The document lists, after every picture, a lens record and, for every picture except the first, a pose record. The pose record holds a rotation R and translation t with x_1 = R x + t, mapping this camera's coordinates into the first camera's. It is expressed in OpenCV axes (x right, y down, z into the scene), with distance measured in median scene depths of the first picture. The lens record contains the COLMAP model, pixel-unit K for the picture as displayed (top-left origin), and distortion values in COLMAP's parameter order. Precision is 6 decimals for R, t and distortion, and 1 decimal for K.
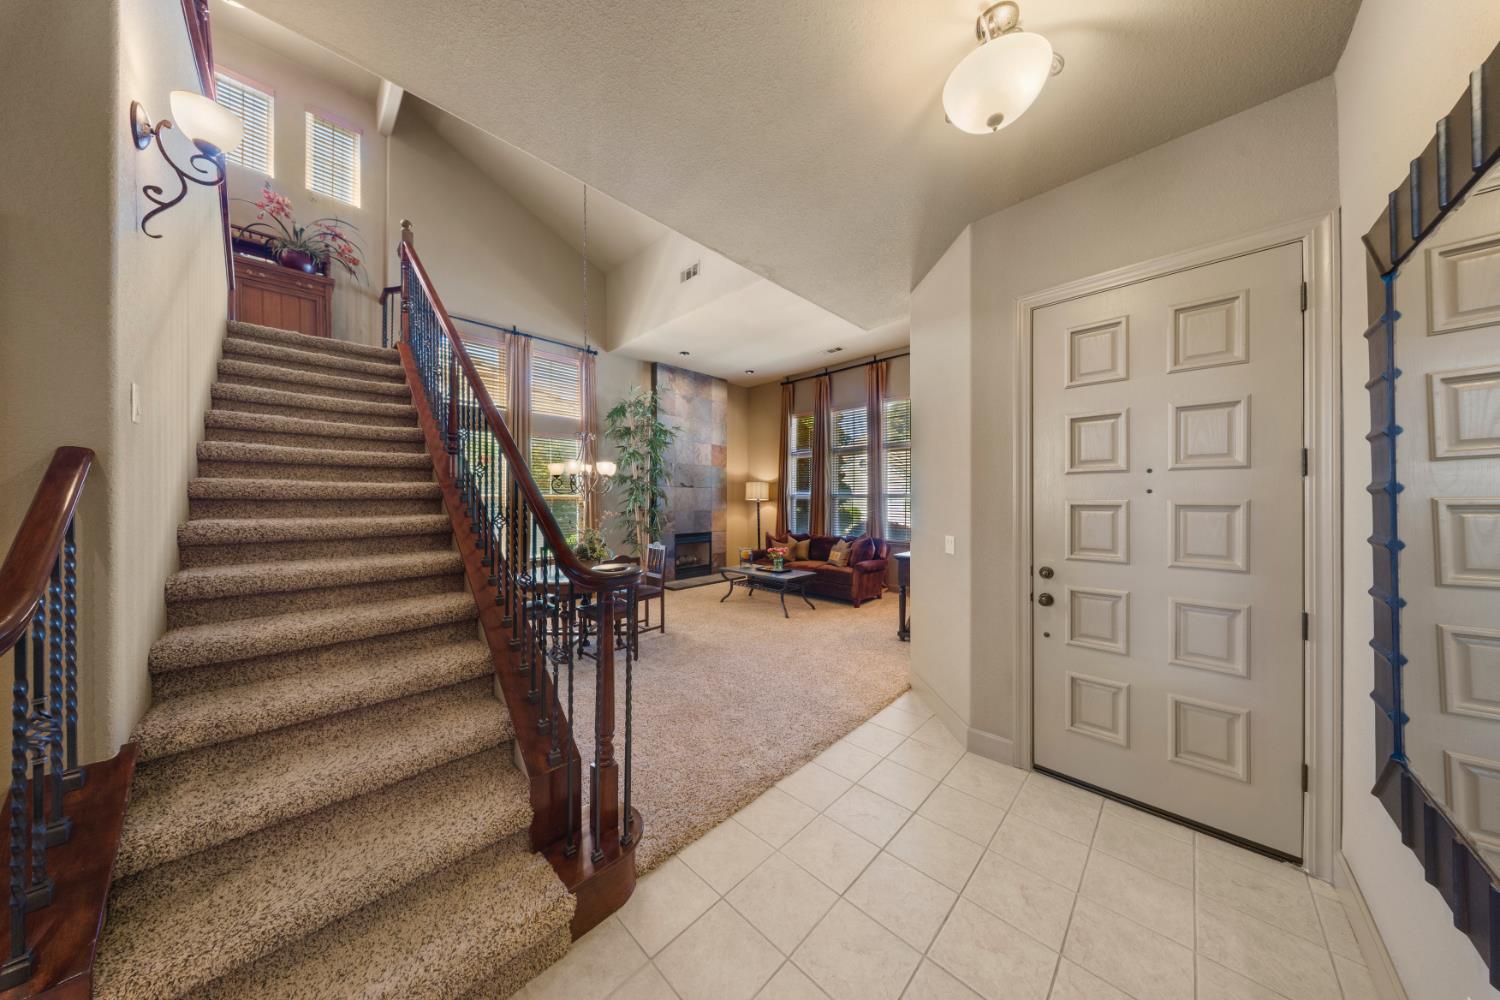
lens RADIAL K [[440.9, 0, 757.4], [0, 440.9, 495.9], [0, 0, 1]] dist [-0.004123, -0.000530]
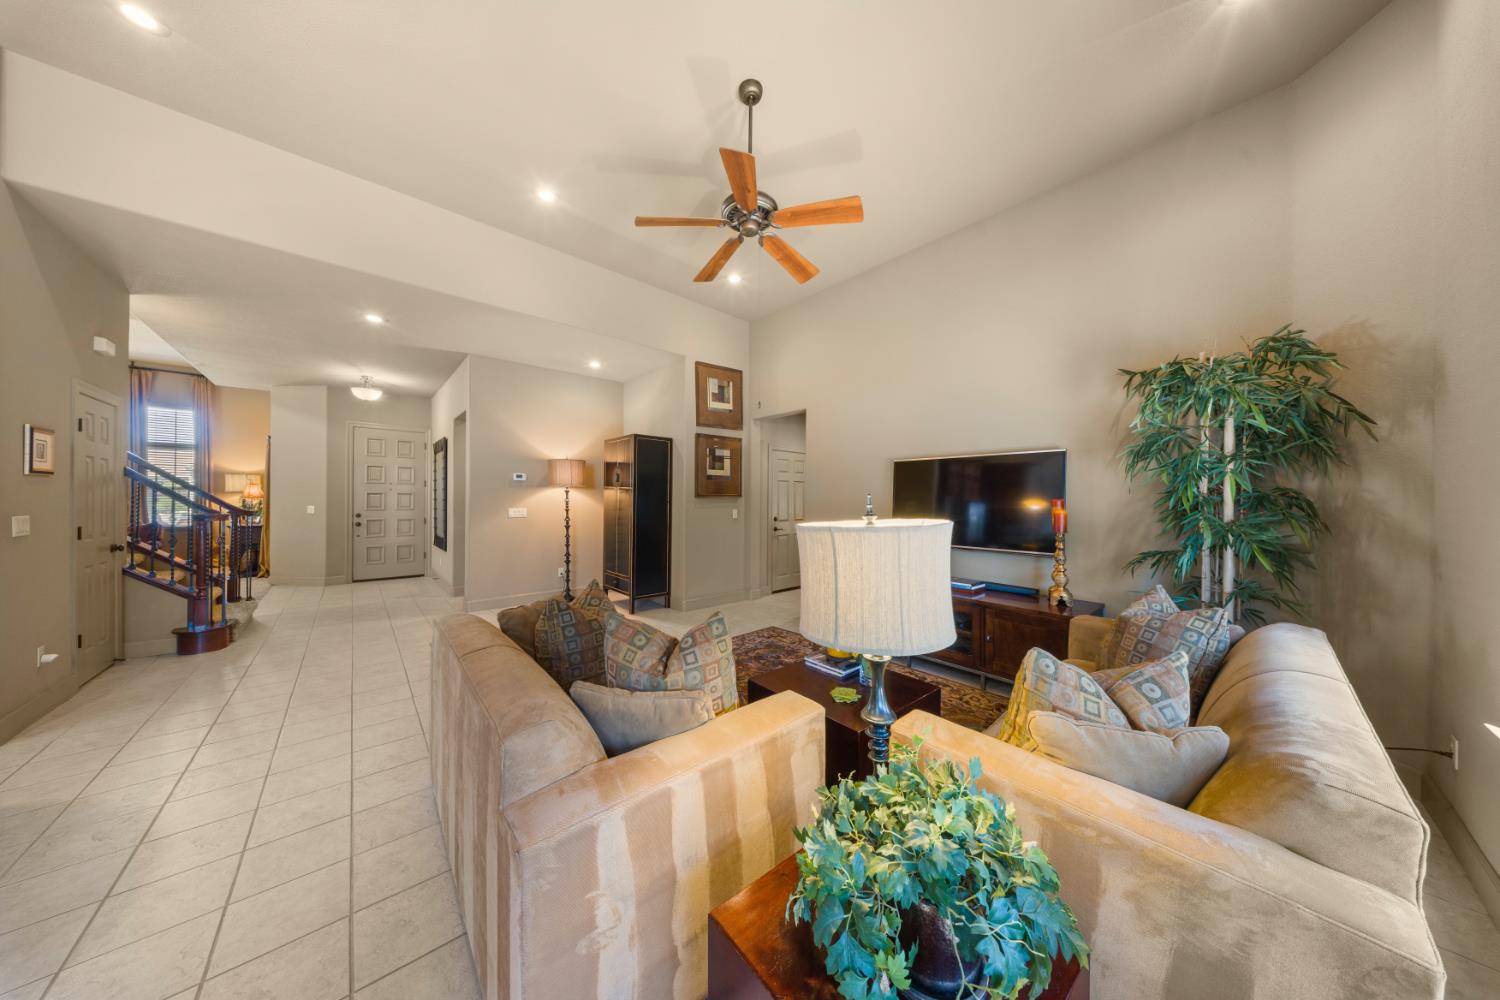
lens RADIAL K [[440.9, 0, 749.2], [0, 440.9, 500.0], [0, 0, 1]] dist [-0.004123, -0.000530]
pose [[0.082475, 0.006478, 0.996572, -2.209119], [-0.008292, 0.999949, -0.005814, 0.064003], [-0.996559, -0.007784, 0.082524, -1.999018]]
